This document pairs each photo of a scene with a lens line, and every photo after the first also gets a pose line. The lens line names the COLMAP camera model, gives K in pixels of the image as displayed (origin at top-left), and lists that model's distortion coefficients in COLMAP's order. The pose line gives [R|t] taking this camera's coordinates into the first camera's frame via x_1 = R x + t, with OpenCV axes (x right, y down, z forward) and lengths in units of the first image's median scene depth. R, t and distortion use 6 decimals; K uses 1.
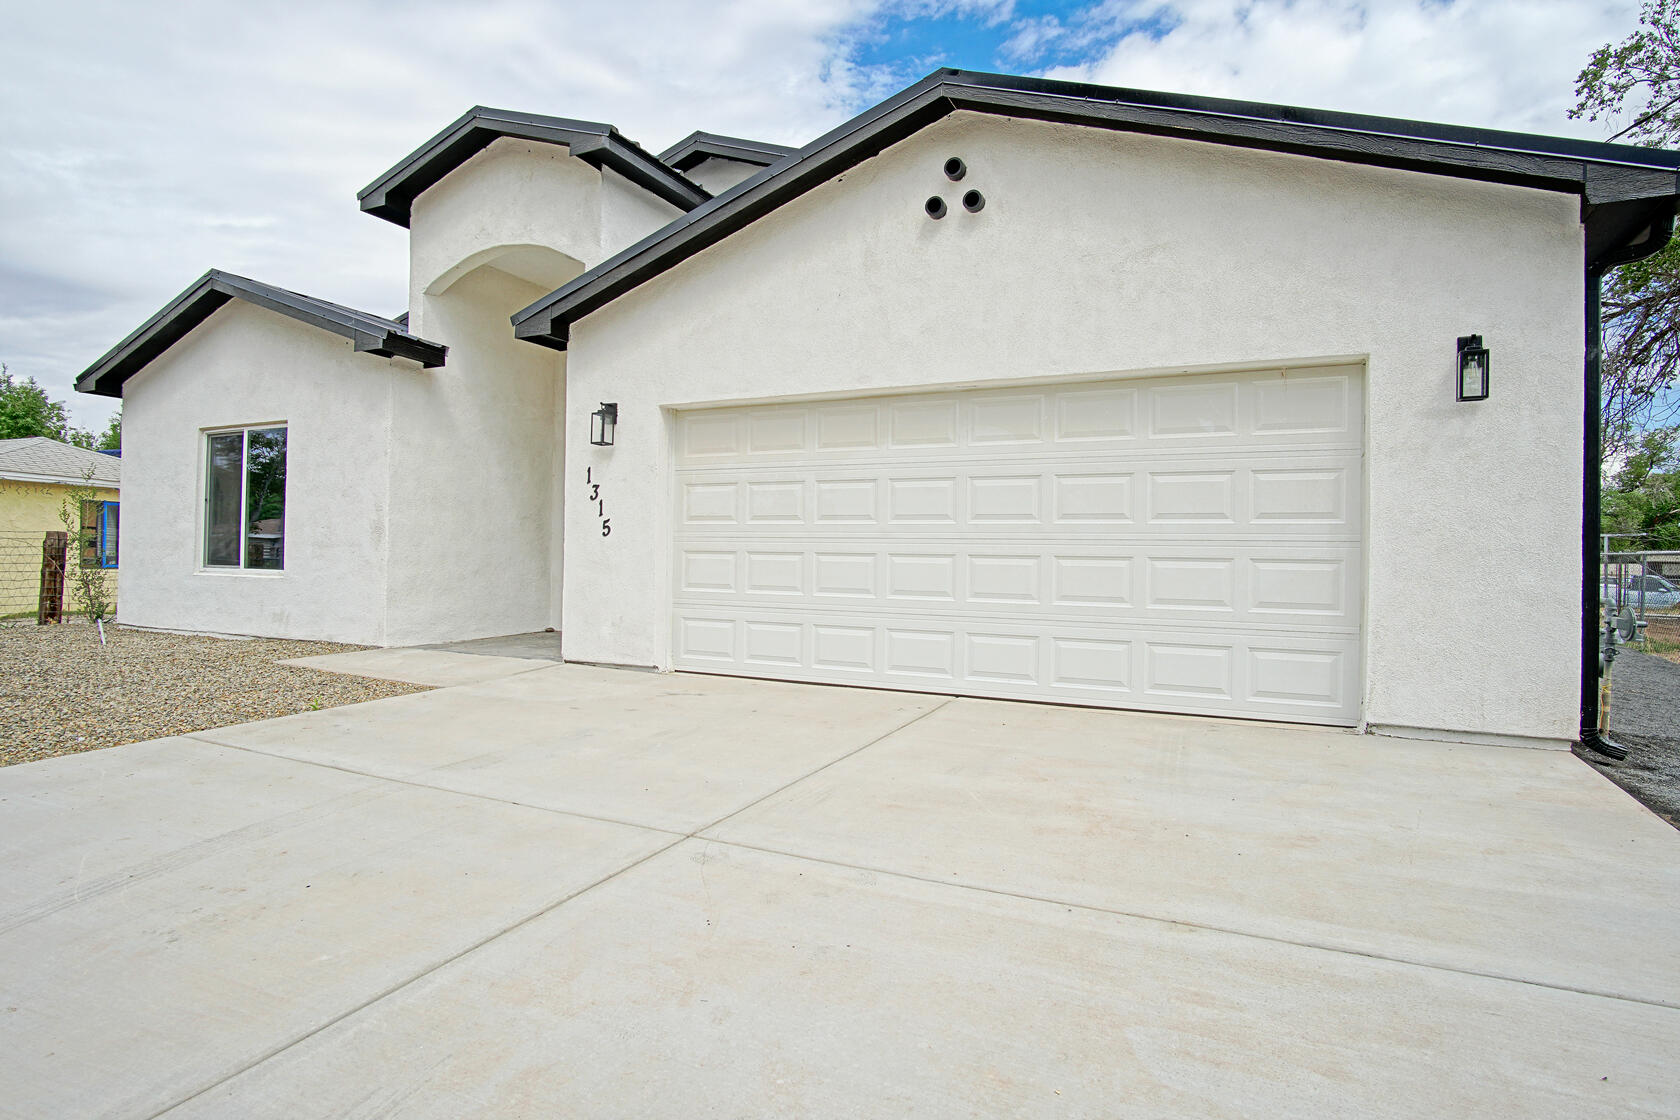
lens RADIAL K [[827.6, 0, 866.6], [0, 827.6, 543.8], [0, 0, 1]] dist [-0.029709, 0.000618]
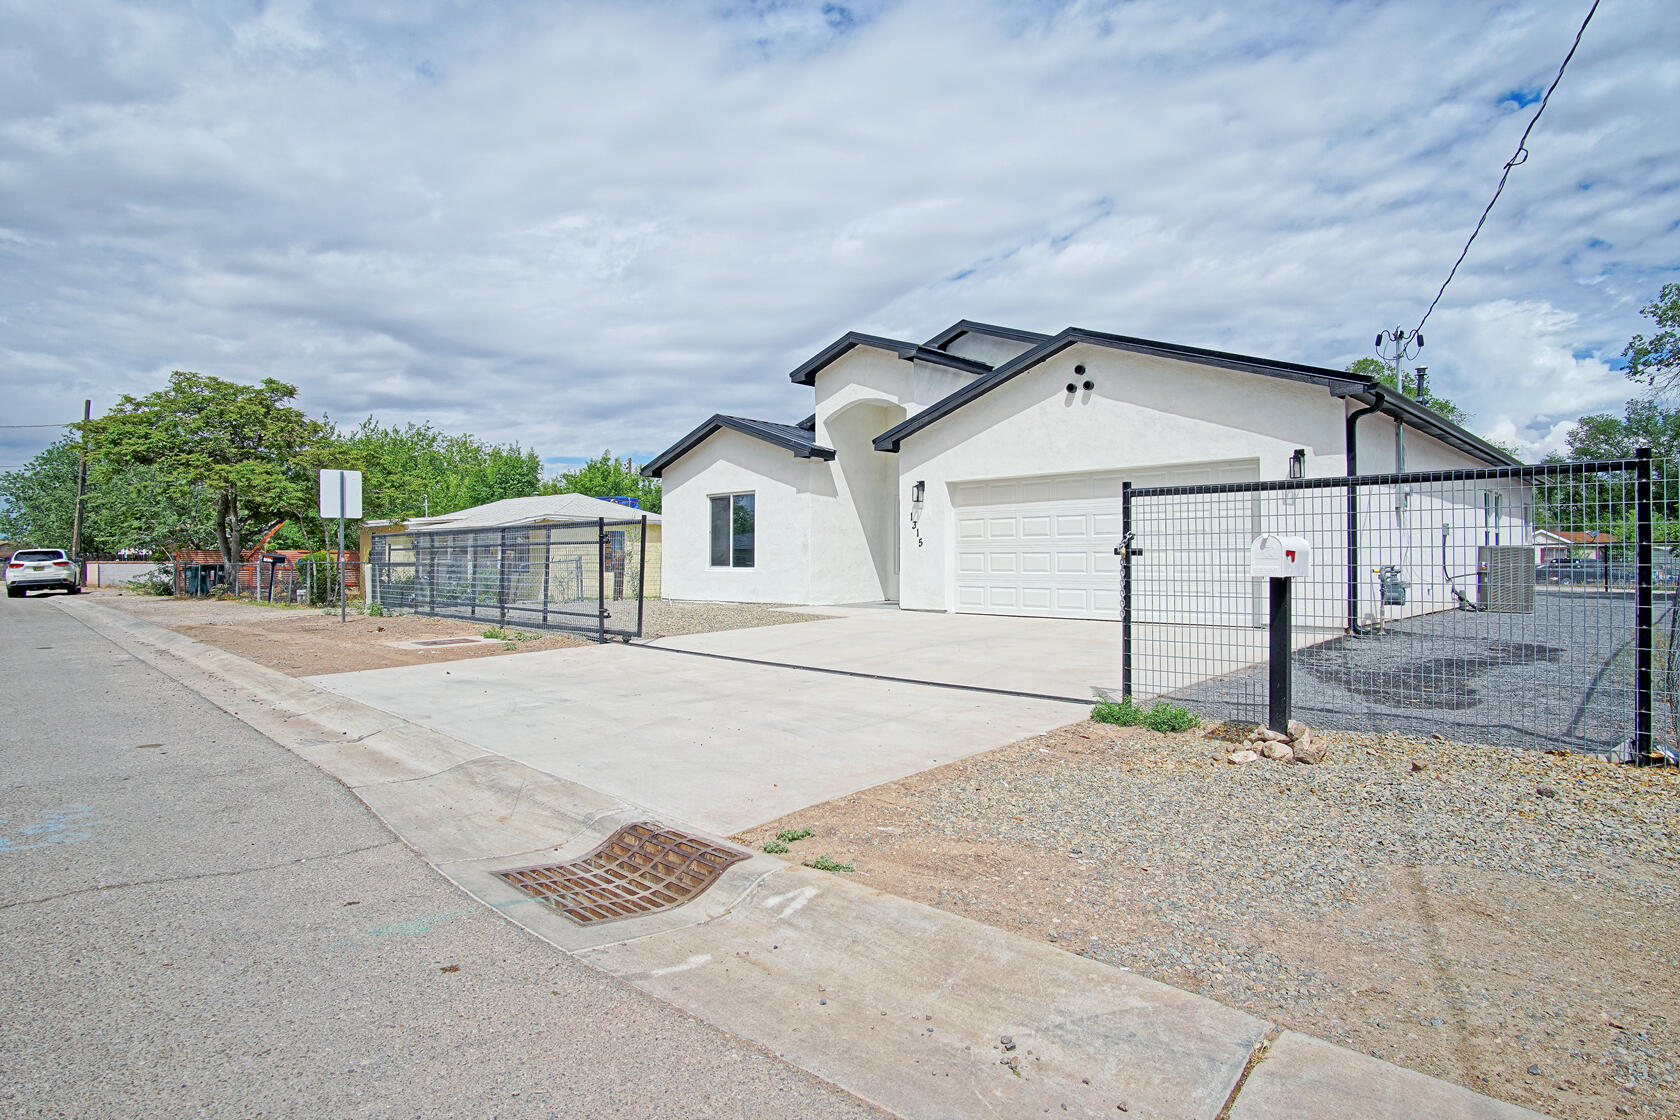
lens RADIAL K [[895.9, 0, 833.7], [0, 895.9, 557.4], [0, 0, 1]] dist [-0.037174, 0.009062]
pose [[0.934184, -0.014714, -0.356487, 0.243516], [0.015512, 0.999879, -0.000620, 0.013981], [0.356453, -0.004951, 0.934300, -1.024884]]
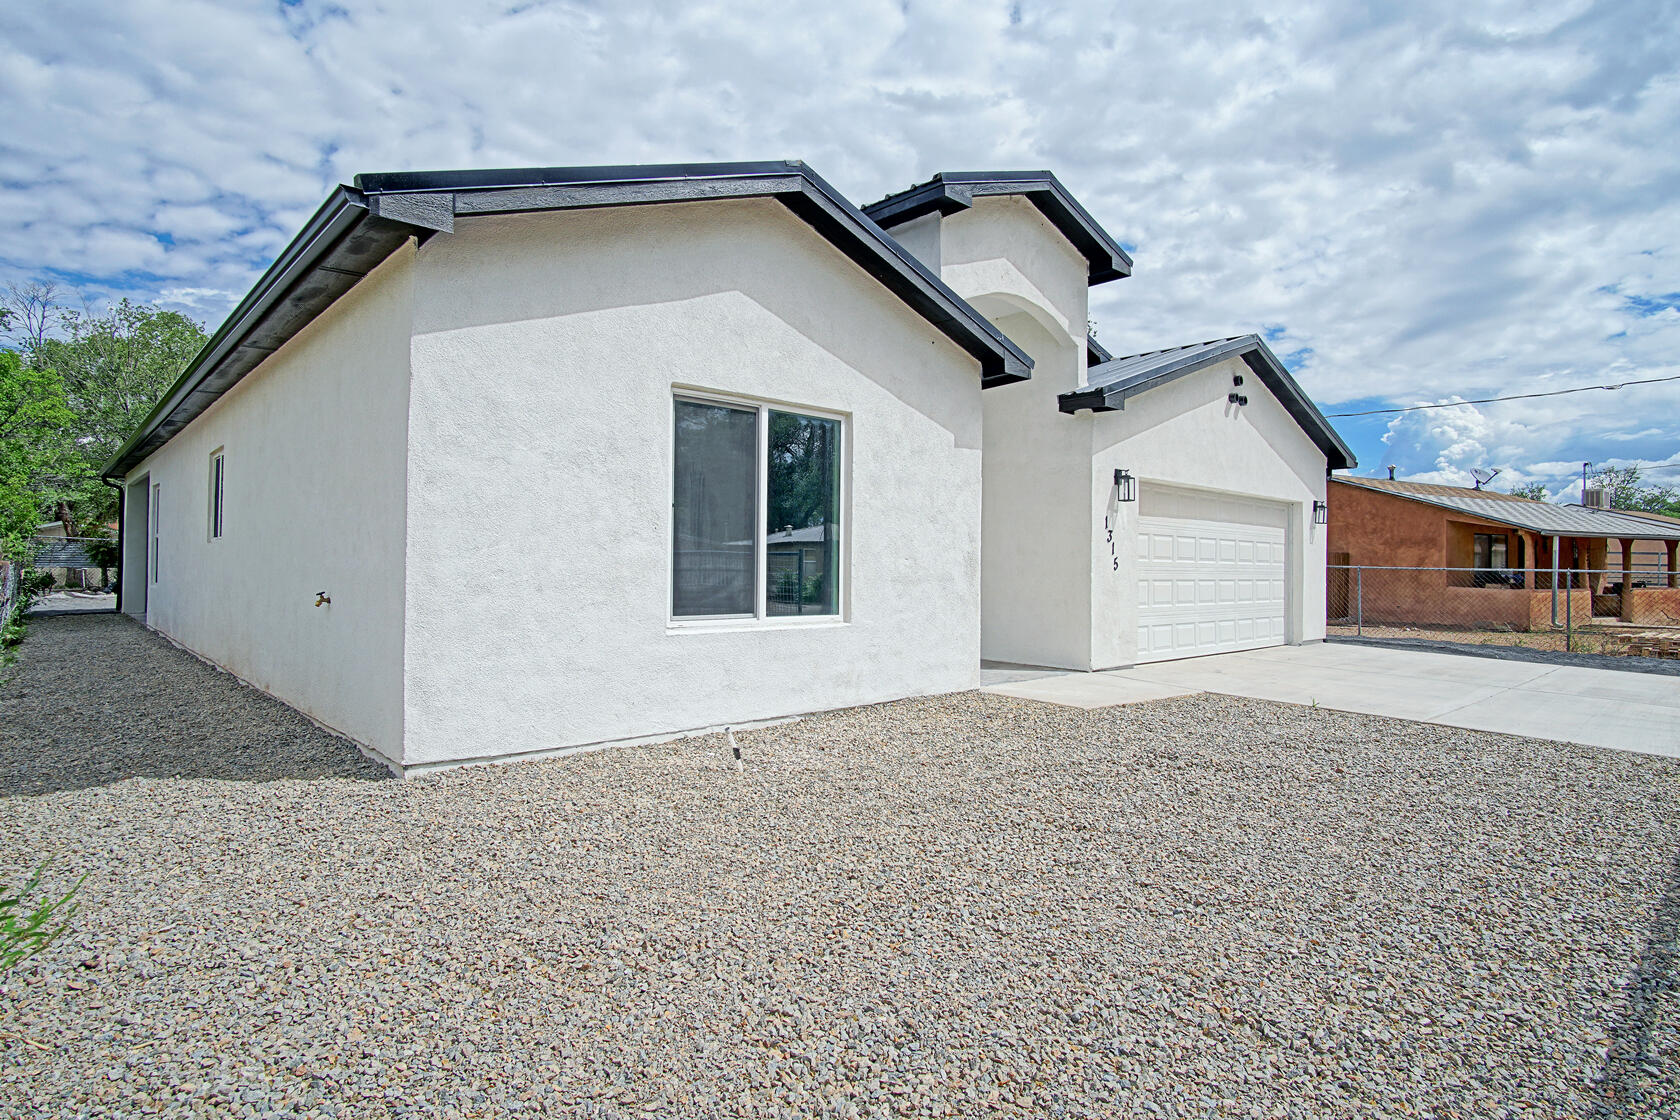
lens RADIAL K [[895.5, 0, 840.0], [0, 895.5, 560.0], [0, 0, 1]] dist [0.002851, 0.000613]
pose [[0.393764, 0.001783, 0.919210, -1.628105], [-0.010101, 0.999946, 0.002388, -0.022021], [-0.919156, -0.010225, 0.393761, 0.761933]]
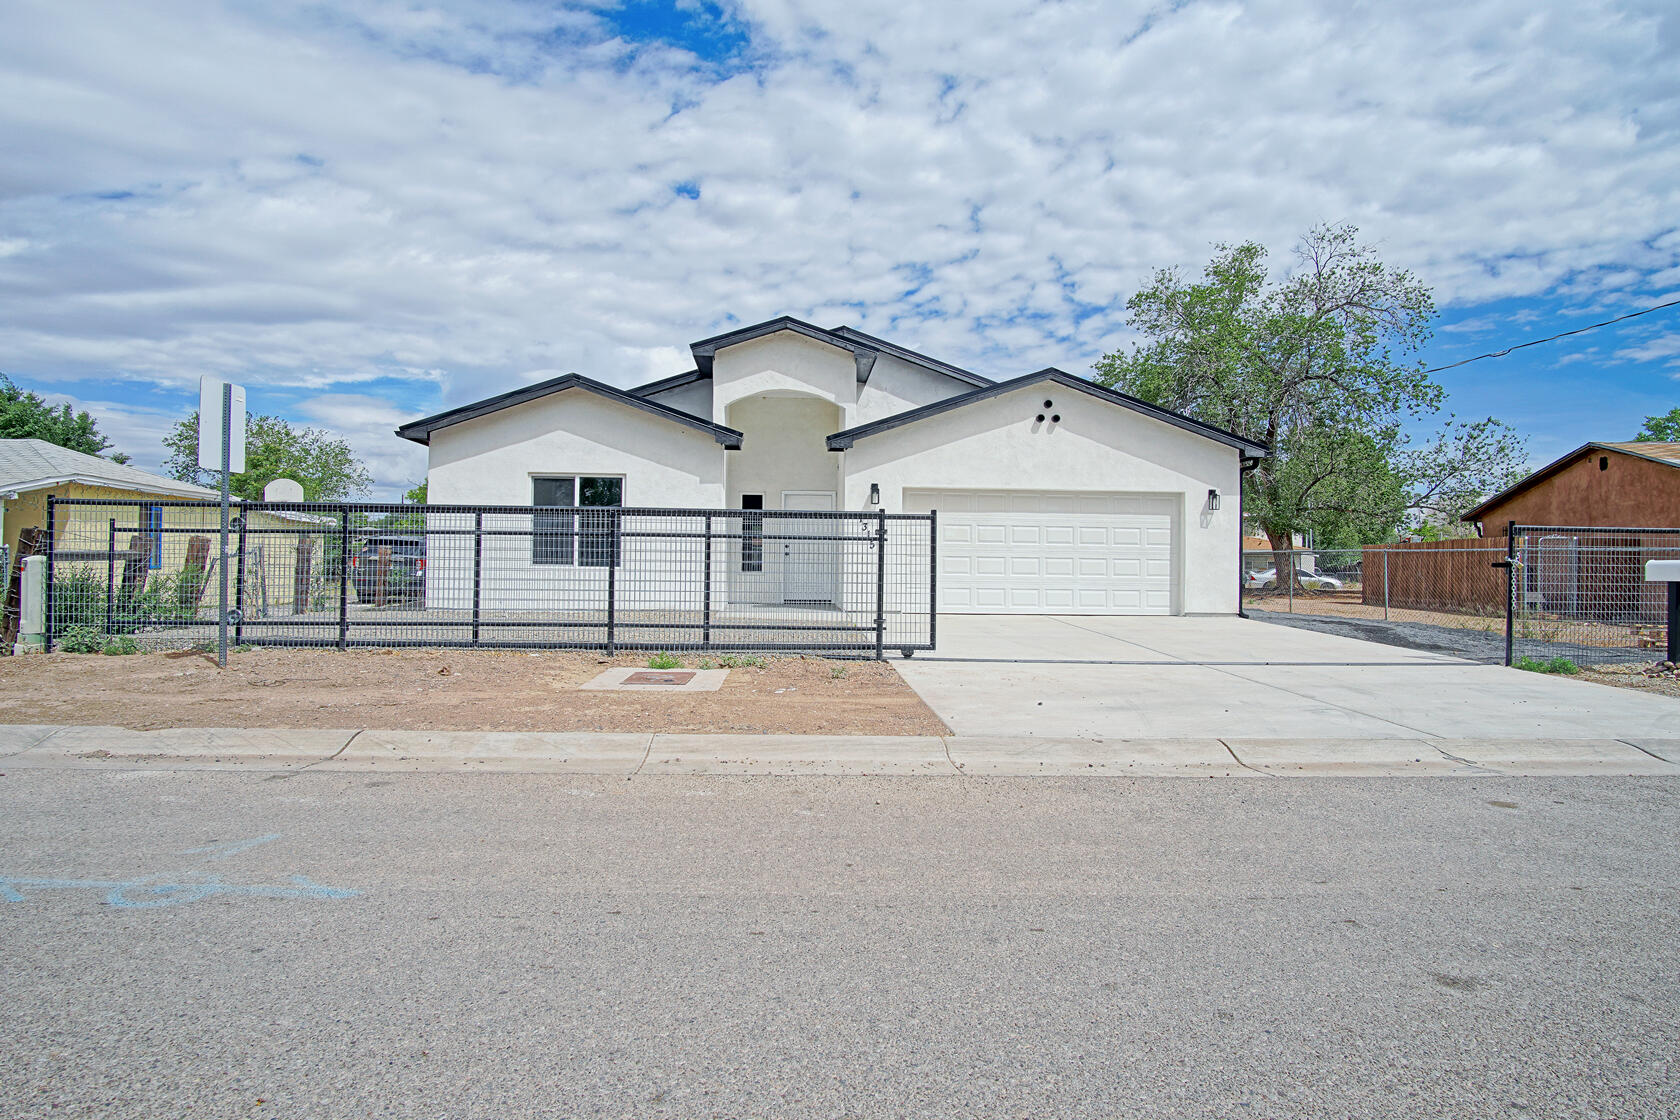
lens RADIAL K [[895.9, 0, 833.7], [0, 895.9, 557.4], [0, 0, 1]] dist [-0.037174, 0.009062]
pose [[0.887524, 0.002867, 0.460752, -1.287374], [-0.006180, 0.999965, 0.005681, 0.000770], [-0.460719, -0.007889, 0.887511, -0.836047]]
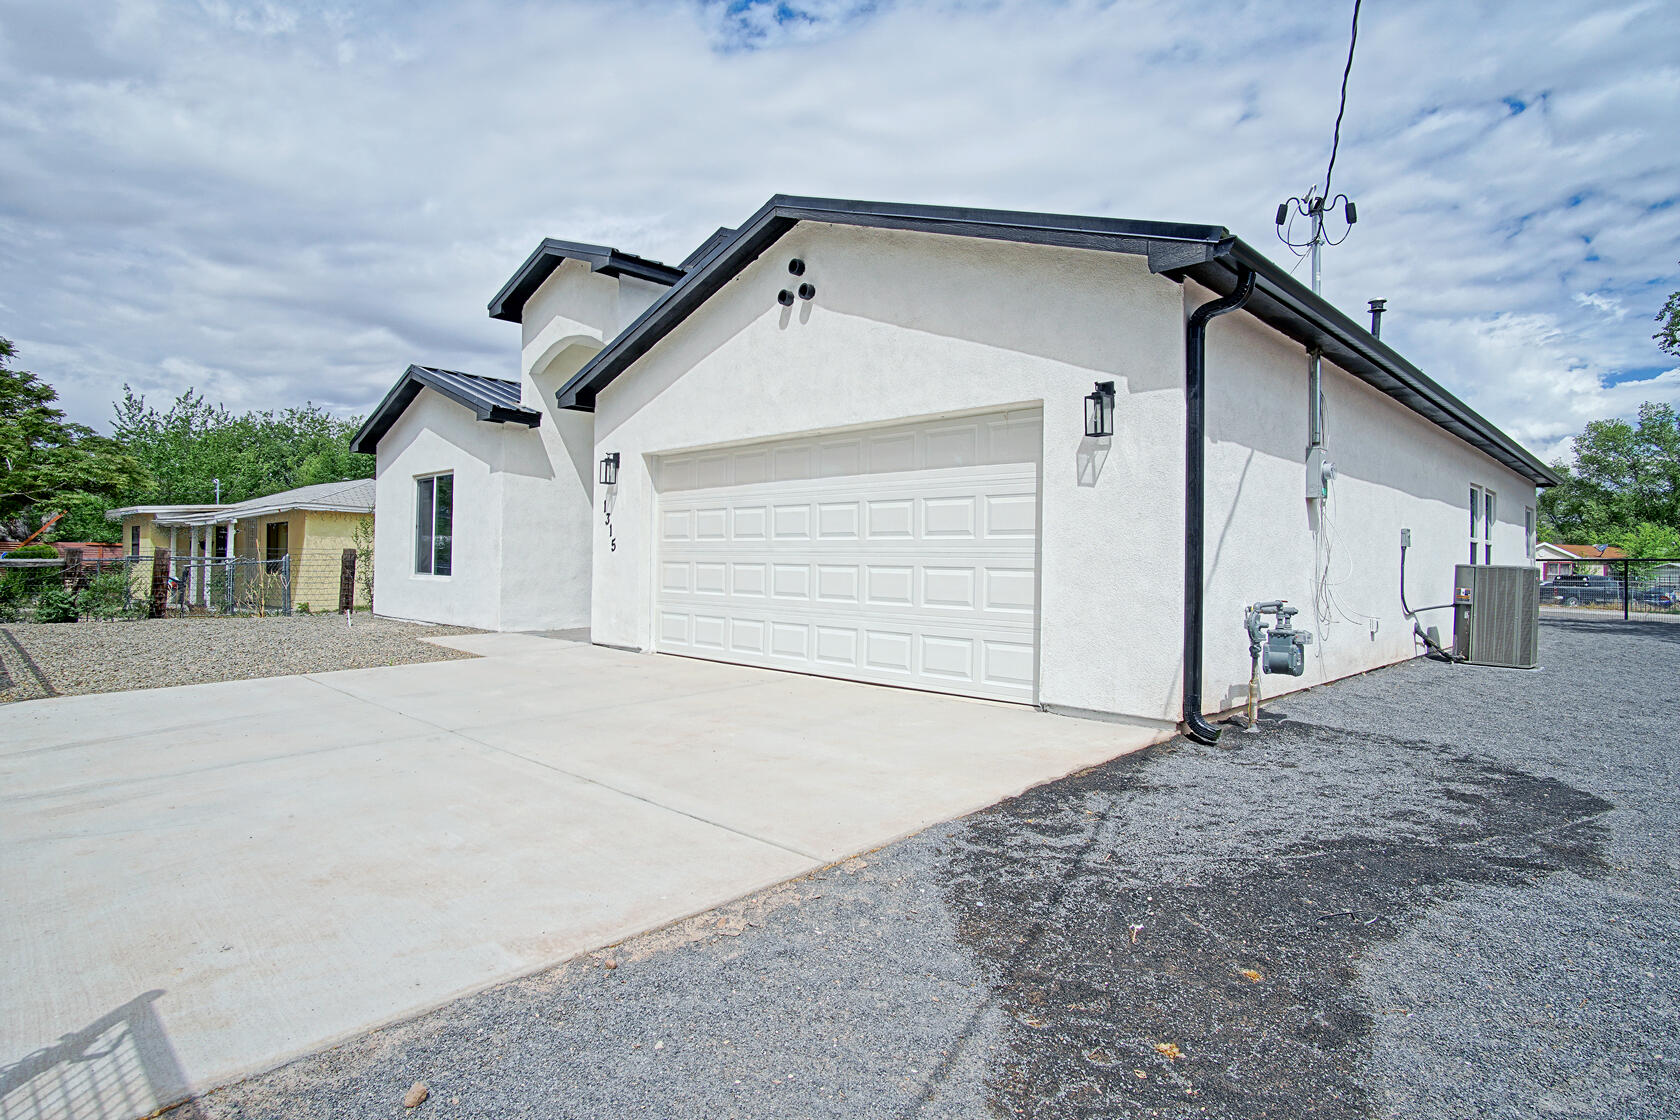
lens RADIAL K [[895.9, 0, 833.7], [0, 895.9, 557.4], [0, 0, 1]] dist [-0.037174, 0.009062]
pose [[0.934008, -0.000127, -0.357252, 0.494657], [-0.000807, 0.999997, -0.002465, 0.004098], [0.357251, 0.002591, 0.934005, -0.218634]]
